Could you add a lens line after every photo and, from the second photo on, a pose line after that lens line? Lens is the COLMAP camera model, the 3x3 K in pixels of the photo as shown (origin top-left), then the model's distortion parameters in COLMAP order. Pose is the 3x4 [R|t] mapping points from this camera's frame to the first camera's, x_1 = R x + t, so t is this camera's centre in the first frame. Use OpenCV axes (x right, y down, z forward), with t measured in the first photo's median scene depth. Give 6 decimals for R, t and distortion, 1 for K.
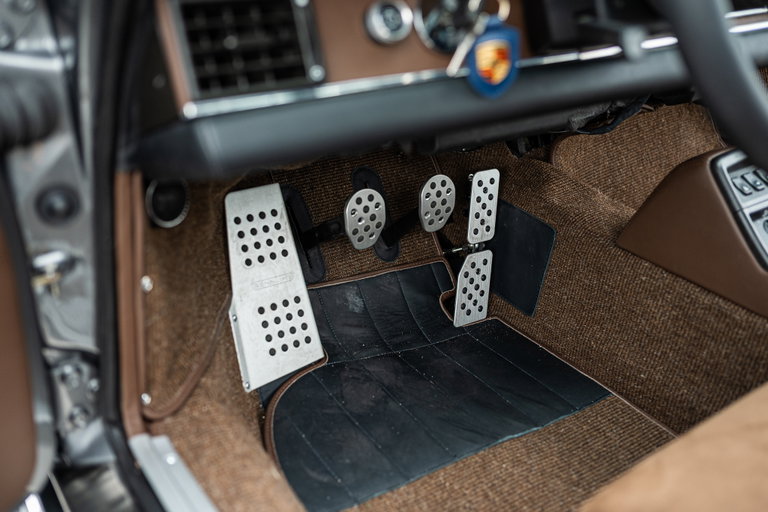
lens RADIAL K [[755.1, 0, 384.0], [0, 755.1, 256.0], [0, 0, 1]] dist [-0.002416, 0.016504]
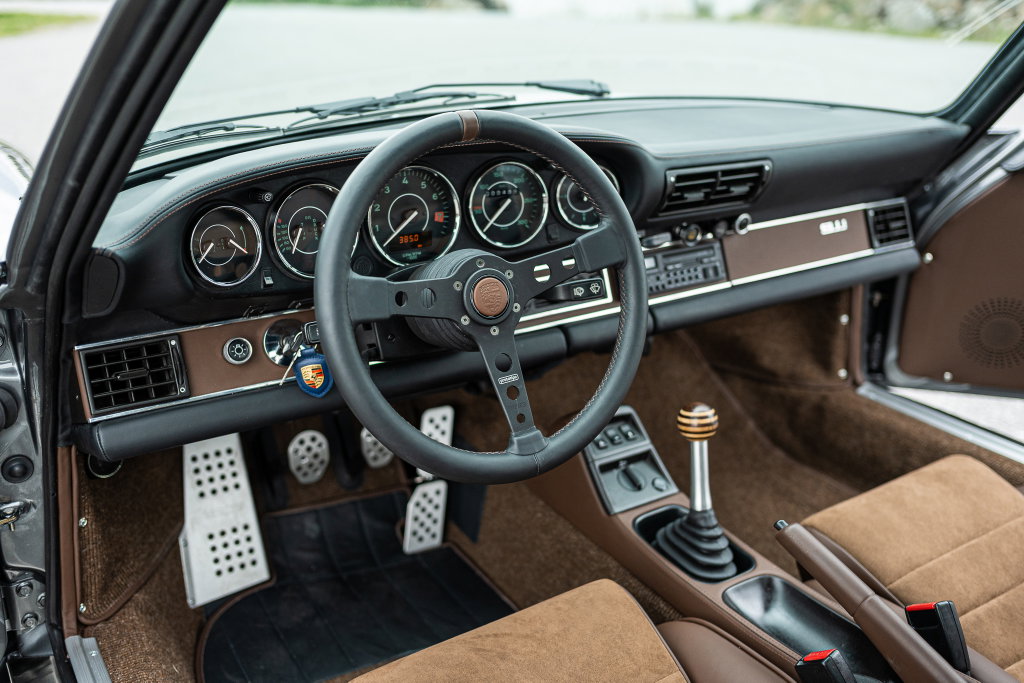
lens RADIAL K [[1006.8, 0, 512.0], [0, 1006.8, 341.5], [0, 0, 1]] dist [-0.002416, 0.016504]
pose [[0.998539, 0.009921, -0.053119, 0.378663], [-0.014959, 0.995335, -0.095307, -0.086067], [0.051926, 0.095963, 0.994030, -0.548118]]
